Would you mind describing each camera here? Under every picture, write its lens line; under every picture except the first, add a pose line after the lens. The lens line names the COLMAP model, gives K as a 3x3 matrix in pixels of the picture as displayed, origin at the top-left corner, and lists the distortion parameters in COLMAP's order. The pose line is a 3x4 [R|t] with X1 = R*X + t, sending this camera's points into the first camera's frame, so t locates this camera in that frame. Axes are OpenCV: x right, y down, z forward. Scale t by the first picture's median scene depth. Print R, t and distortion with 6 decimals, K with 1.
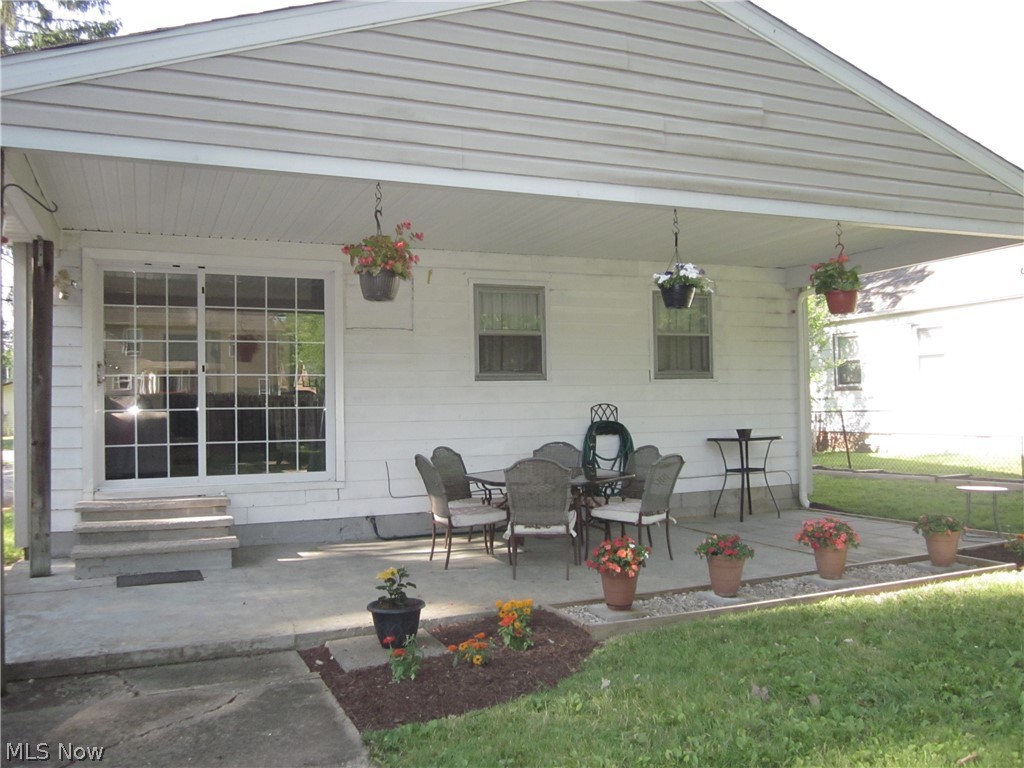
lens RADIAL K [[848.3, 0, 503.2], [0, 848.3, 392.3], [0, 0, 1]] dist [-0.041848, 0.002187]
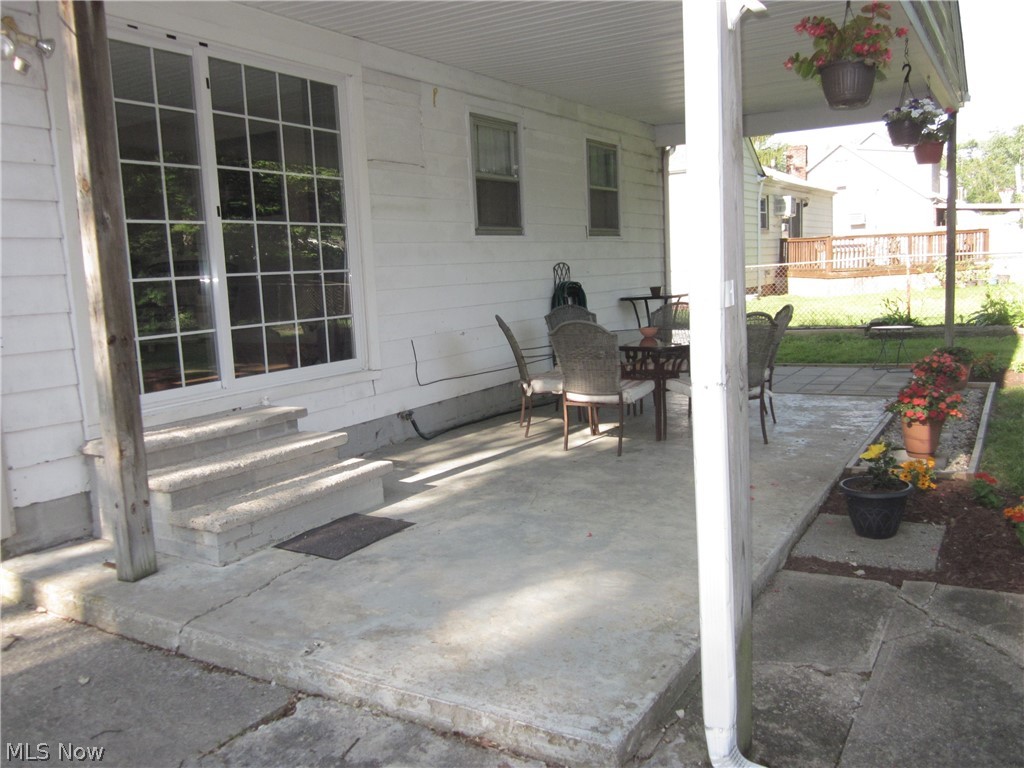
lens RADIAL K [[848.1, 0, 511.3], [0, 848.1, 387.2], [0, 0, 1]] dist [-0.041339, 0.007256]
pose [[0.807087, -0.102733, 0.581426, -0.465029], [0.024342, 0.989699, 0.141082, 0.016384], [-0.589931, -0.099712, 0.801274, 0.295327]]
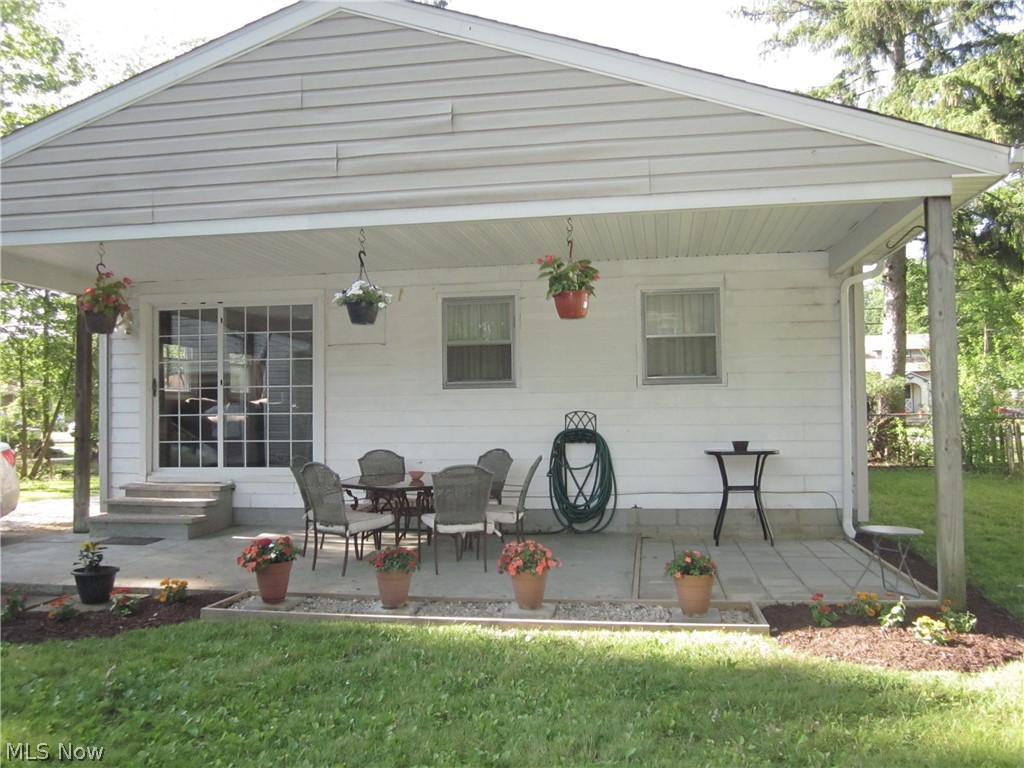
lens RADIAL K [[842.8, 0, 521.7], [0, 842.8, 382.4], [0, 0, 1]] dist [-0.029019, -0.007550]
pose [[0.847201, -0.010362, -0.531172, 0.577700], [0.005225, 0.999924, -0.011172, -0.009075], [0.531247, 0.006690, 0.847190, 0.146590]]
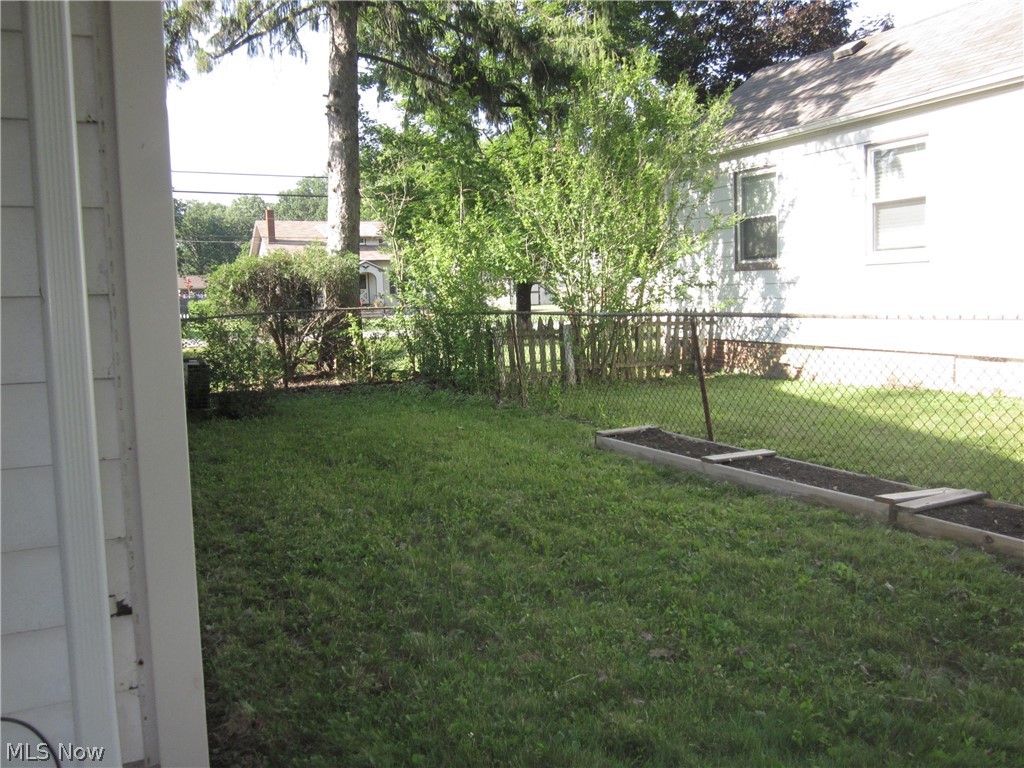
lens RADIAL K [[848.1, 0, 511.3], [0, 848.1, 387.2], [0, 0, 1]] dist [-0.041339, 0.007256]
pose [[0.998955, -0.015263, 0.043088, 0.475890], [0.009922, 0.992535, 0.121556, 0.011833], [-0.044622, -0.121001, 0.991649, 0.929875]]
